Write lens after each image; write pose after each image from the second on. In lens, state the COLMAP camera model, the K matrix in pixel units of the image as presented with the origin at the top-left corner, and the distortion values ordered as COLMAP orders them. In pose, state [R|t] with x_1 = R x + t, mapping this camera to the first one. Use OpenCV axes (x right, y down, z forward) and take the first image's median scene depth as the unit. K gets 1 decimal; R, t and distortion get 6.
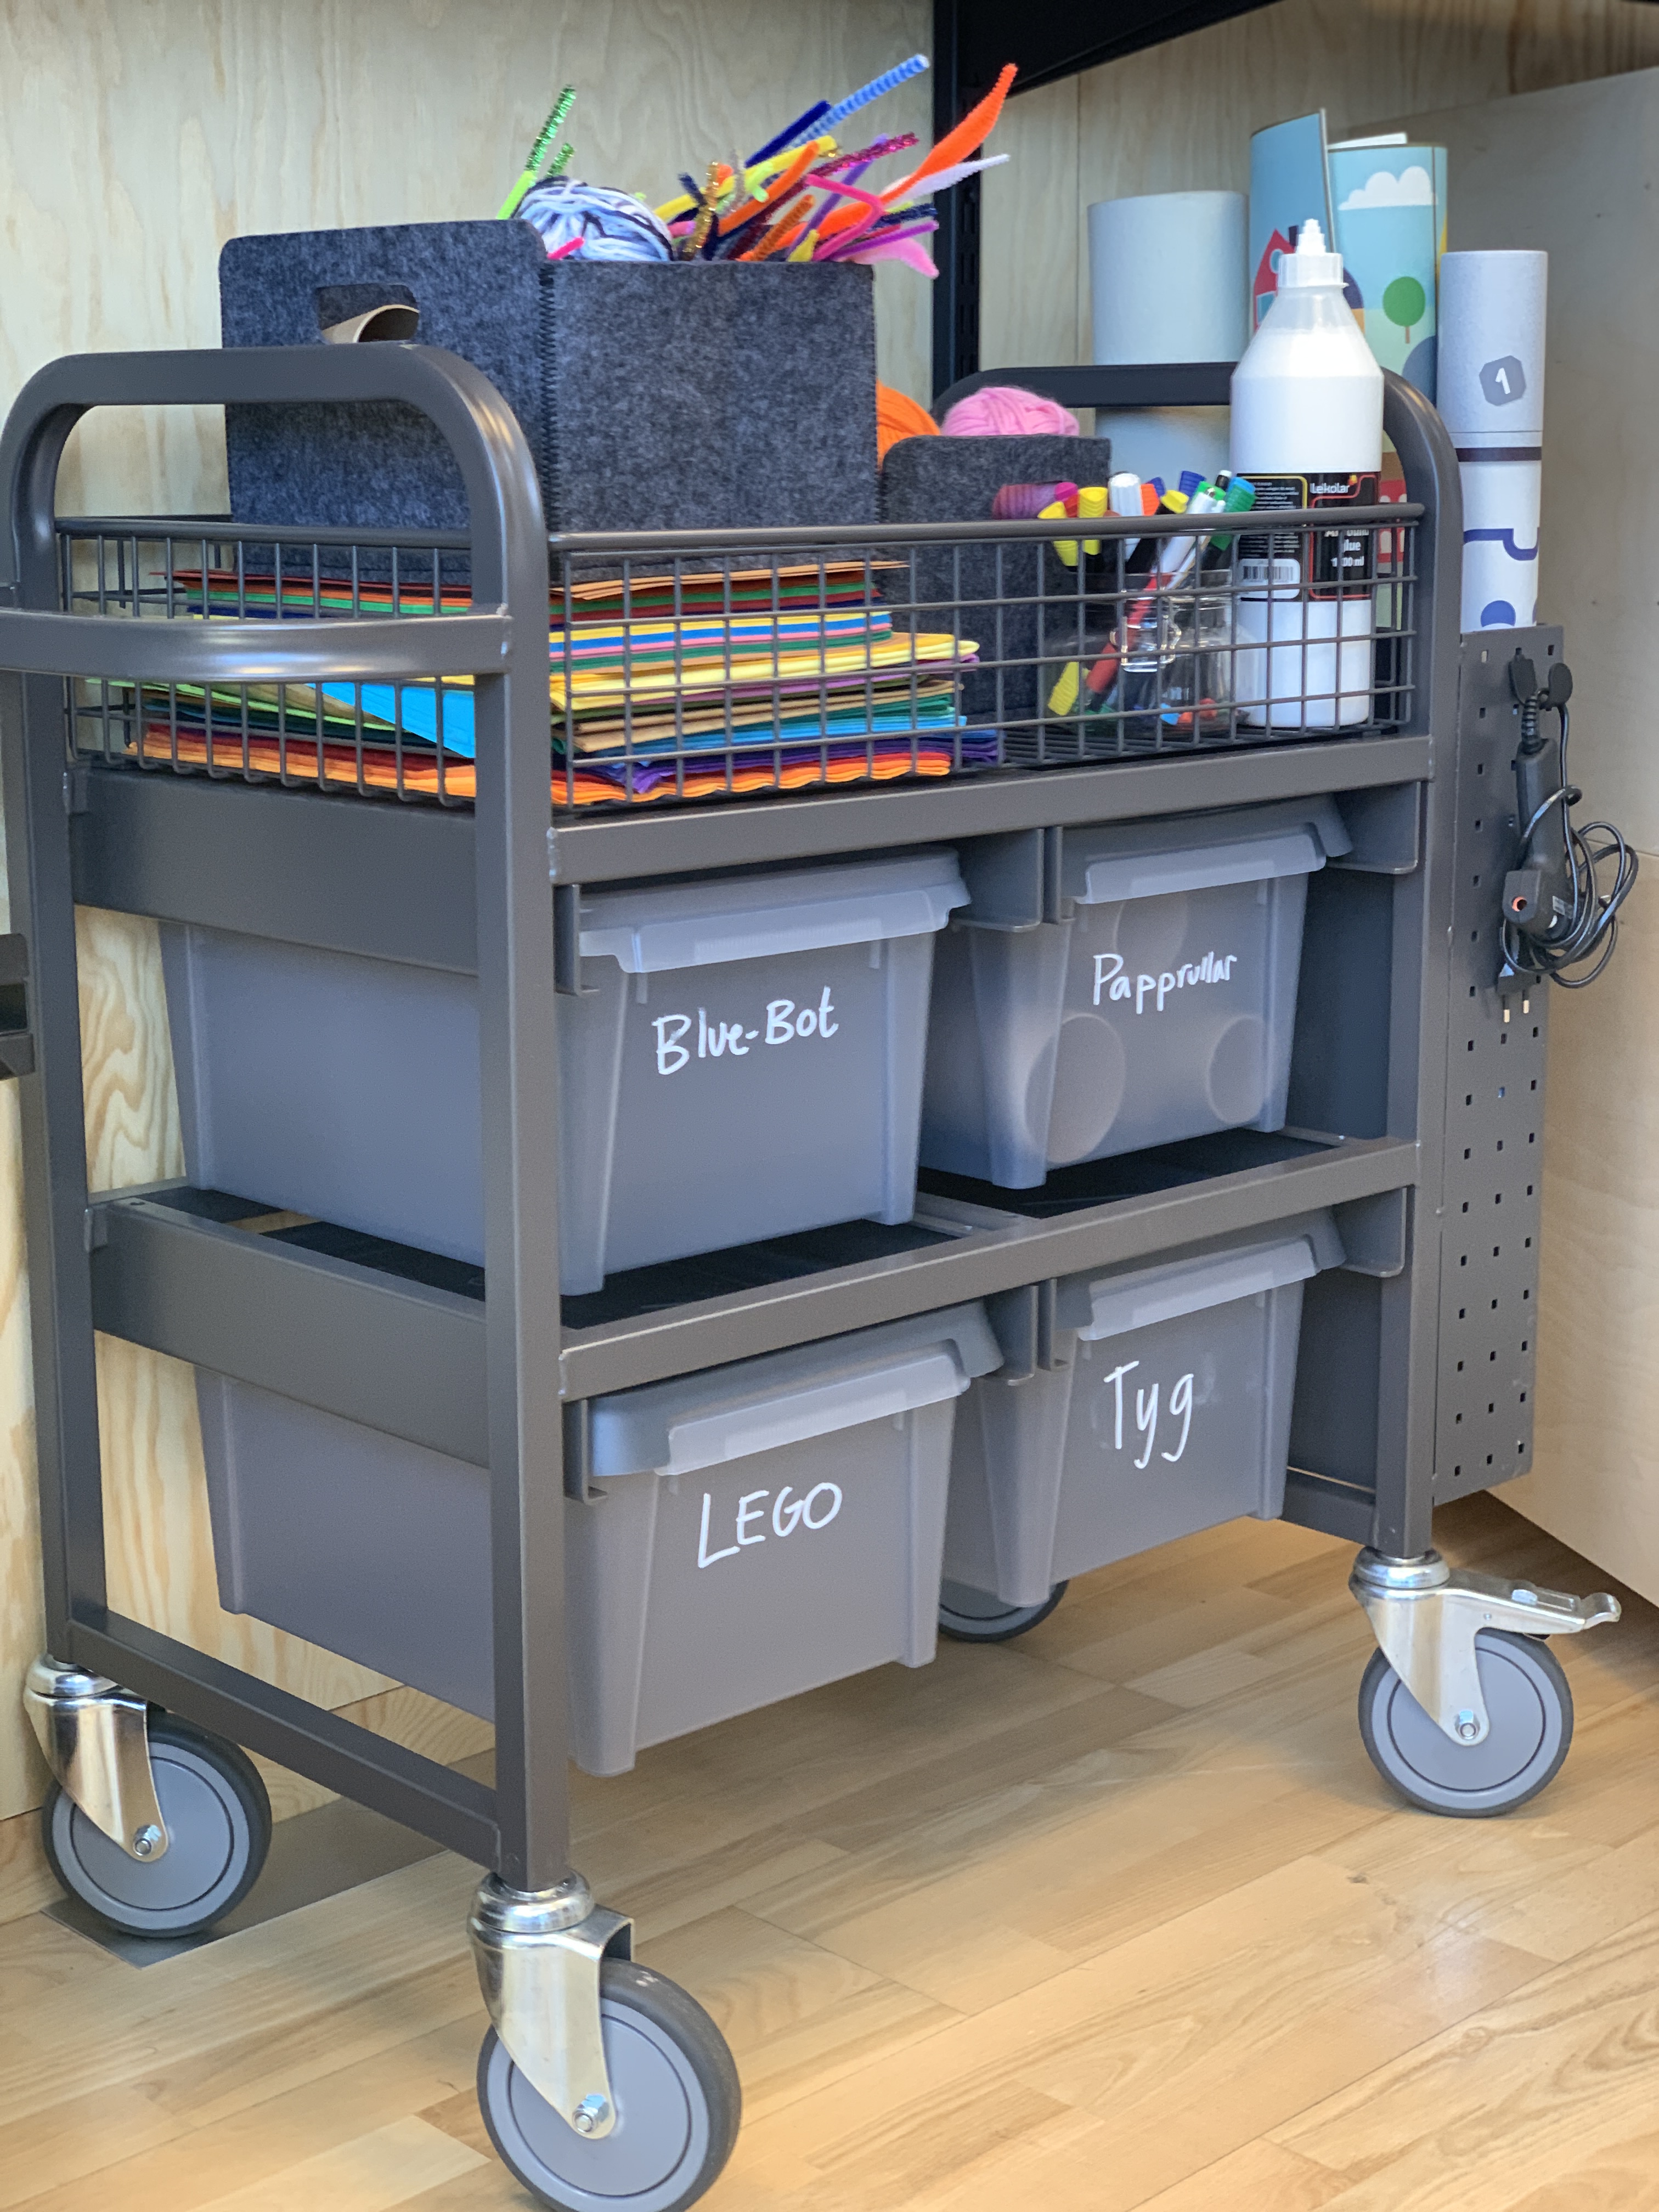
lens RADIAL K [[3325.8, 0, 829.5], [0, 3325.8, 1106.0], [0, 0, 1]] dist [0.031382, 0.065402]
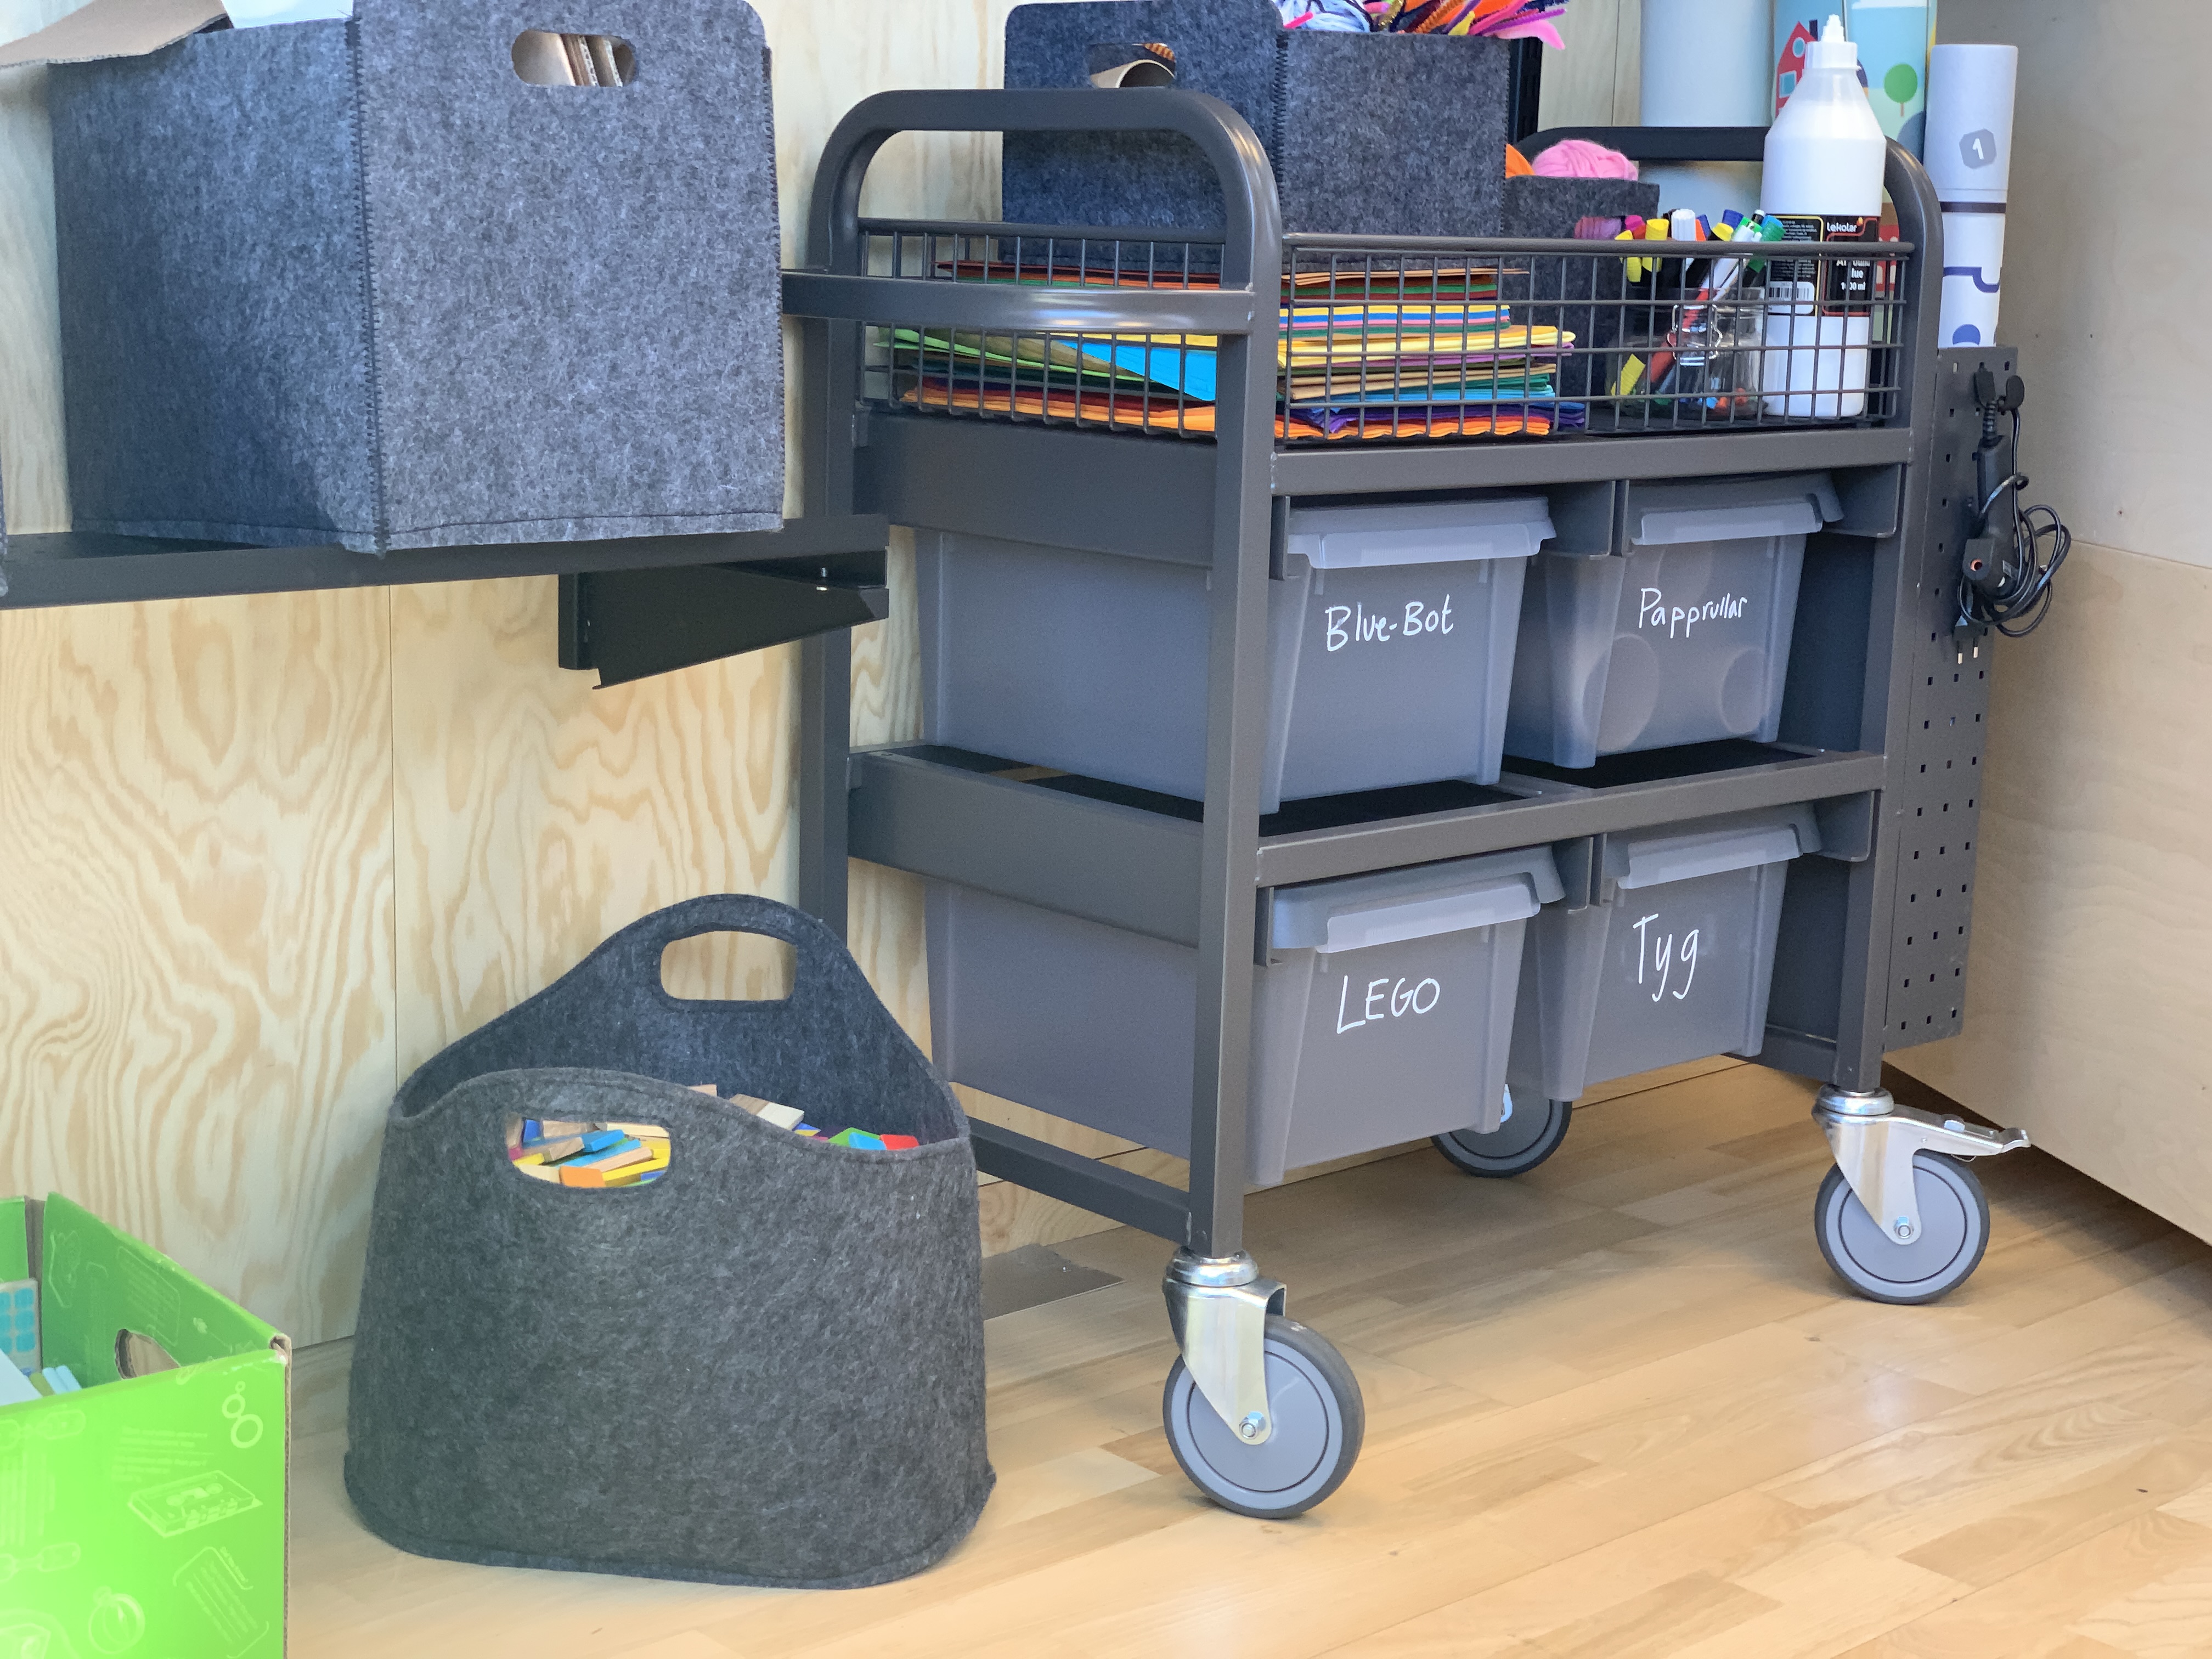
lens RADIAL K [[3325.4, 0, 1080.5], [0, 3325.4, 898.0], [0, 0, 1]] dist [0.115298, -0.492701]
pose [[0.998911, 0.038242, -0.026737, -0.098715], [-0.038132, 0.999262, 0.004620, 0.077302], [0.026894, -0.003596, 0.999632, -0.290641]]
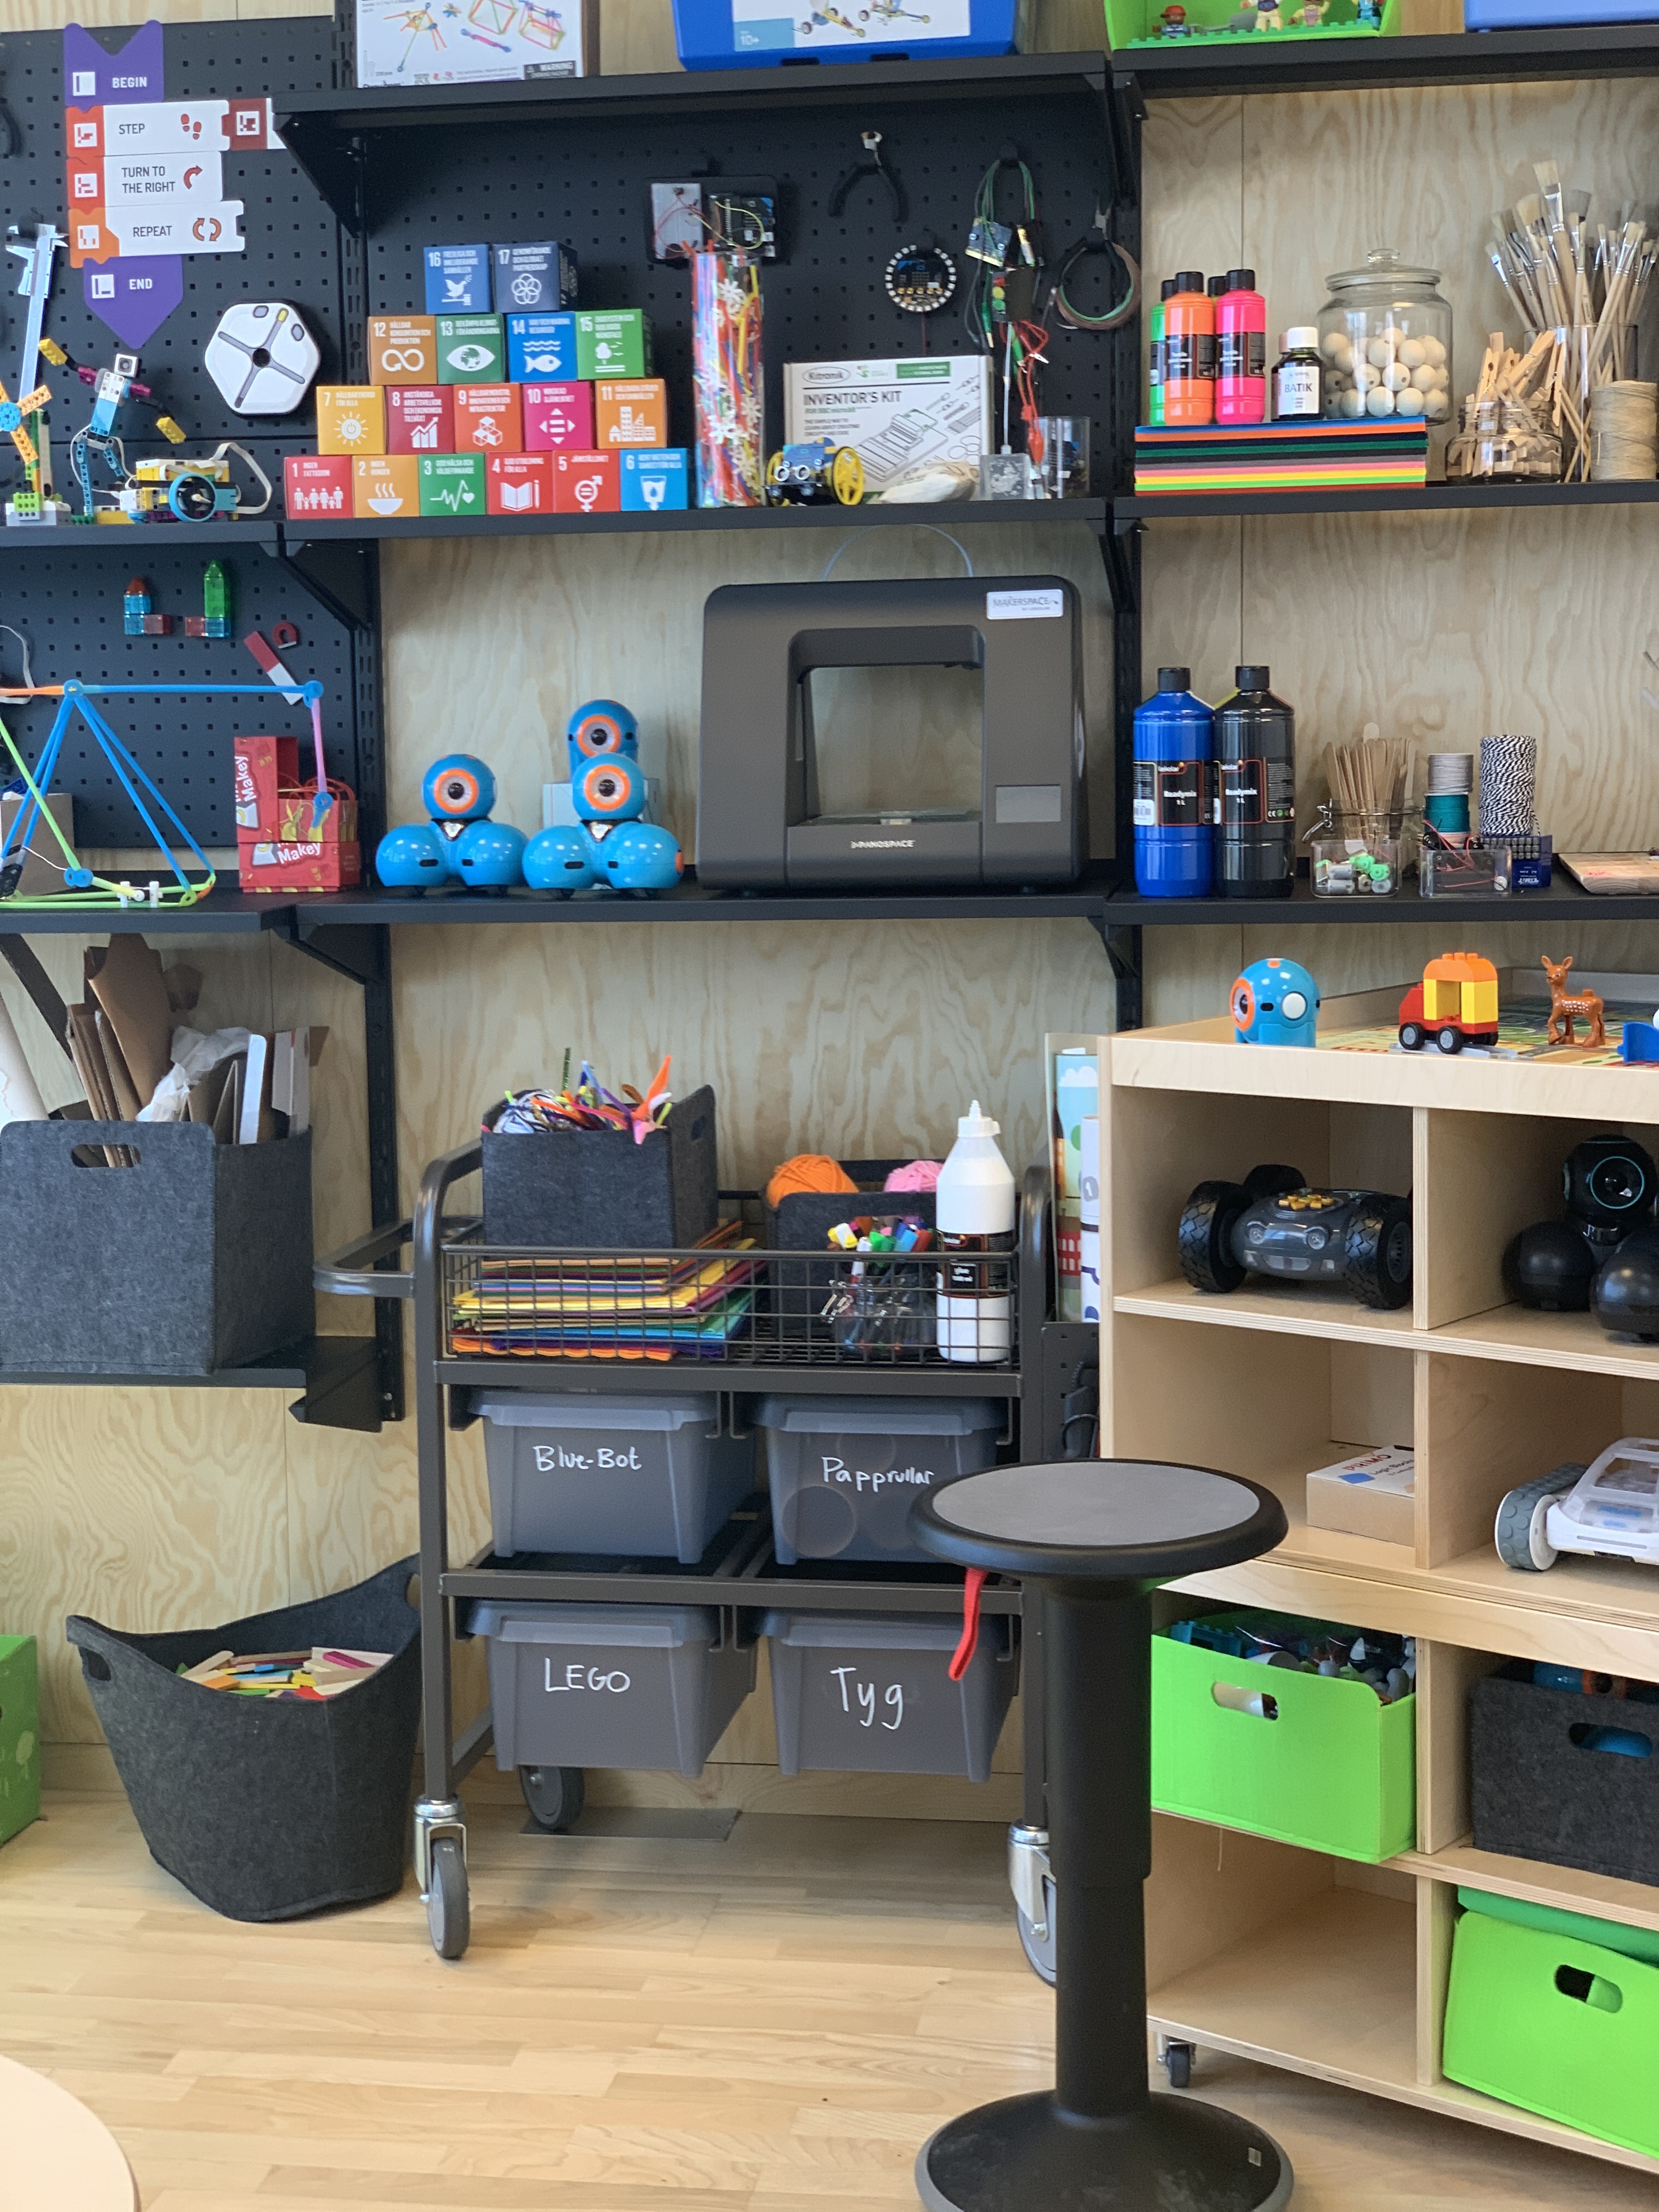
lens RADIAL K [[3382.0, 0, 829.5], [0, 3382.0, 1106.0], [0, 0, 1]] dist [-0.032466, 1.122887]
pose [[0.590944, 0.095635, -0.801024, 1.733183], [-0.147859, 0.988968, 0.008993, -0.279650], [0.793047, 0.113125, 0.598565, -0.246661]]
